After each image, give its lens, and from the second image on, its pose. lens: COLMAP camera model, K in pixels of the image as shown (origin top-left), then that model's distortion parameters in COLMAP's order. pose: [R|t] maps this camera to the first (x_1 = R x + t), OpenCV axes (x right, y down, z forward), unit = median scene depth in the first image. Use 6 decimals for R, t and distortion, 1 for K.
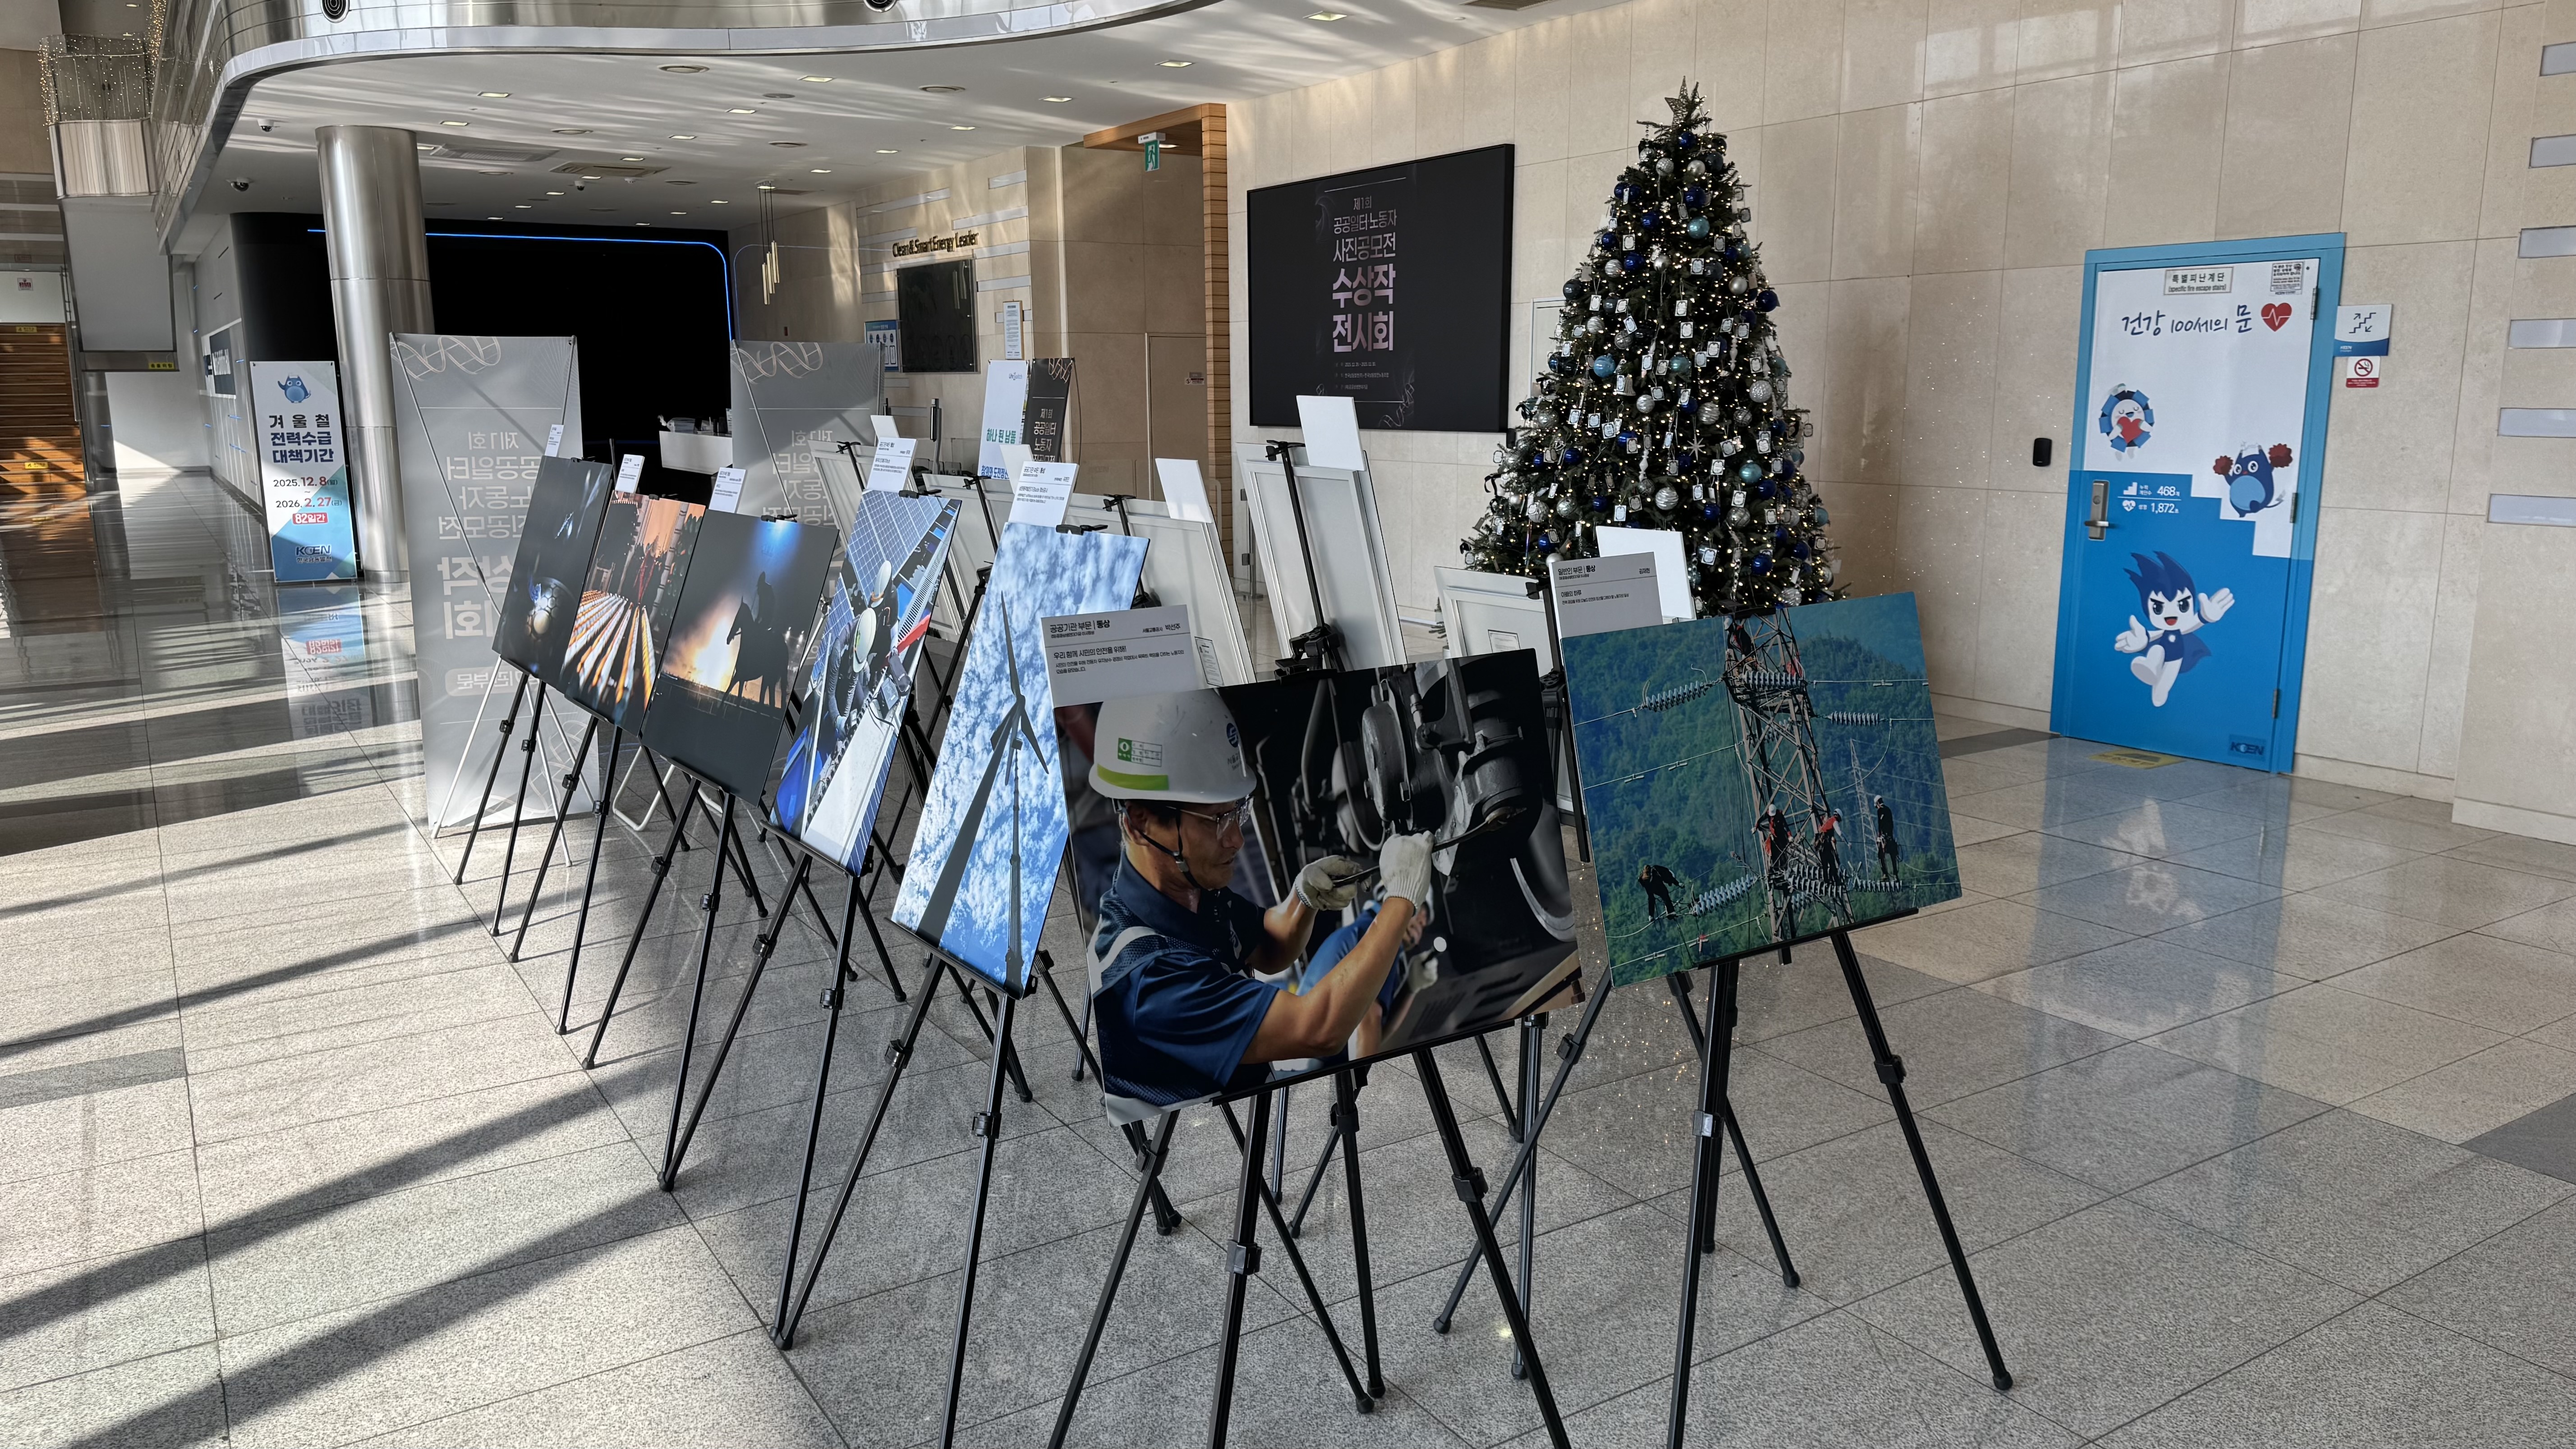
lens RADIAL K [[1793.7, 0, 1278.6], [0, 1793.7, 730.4], [0, 0, 1]] dist [0.060985, -0.092528]
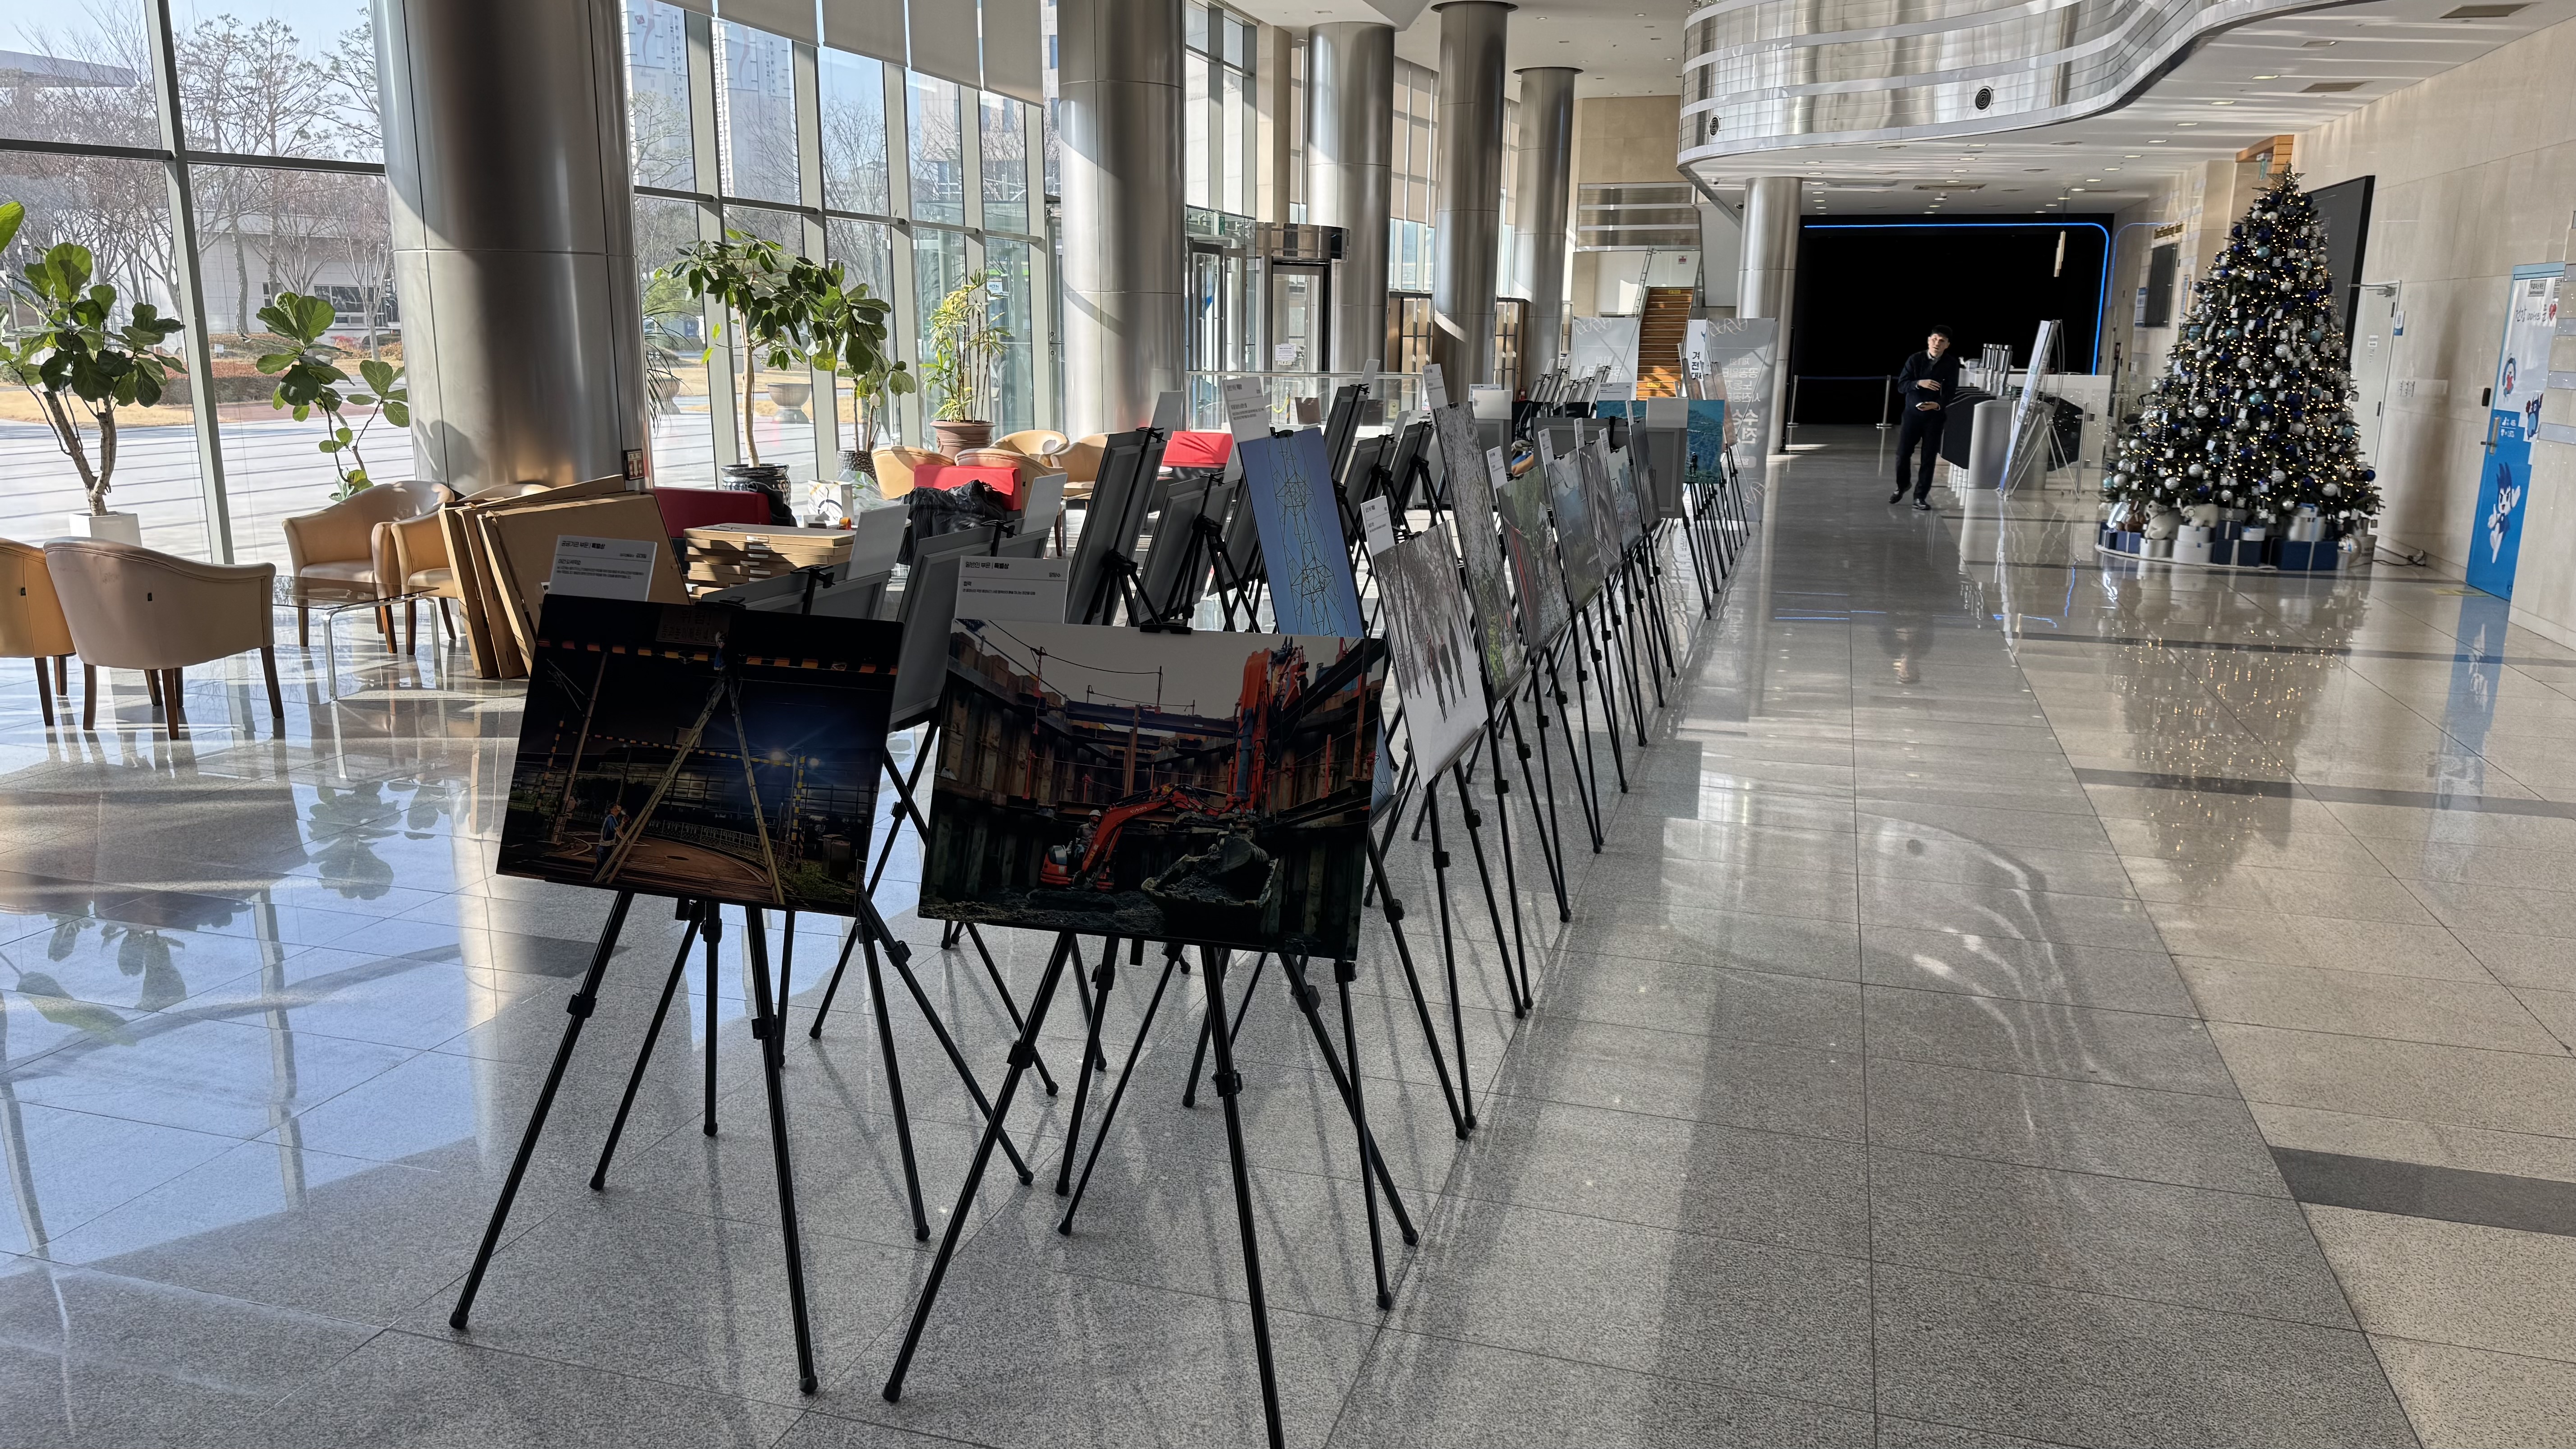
lens RADIAL K [[1793.7, 0, 1278.6], [0, 1793.7, 730.4], [0, 0, 1]] dist [0.060985, -0.092528]
pose [[0.653649, 0.179278, -0.735257, 1.002891], [-0.159602, 0.982341, 0.097637, 0.145871], [0.739777, 0.053529, 0.670719, -0.814308]]
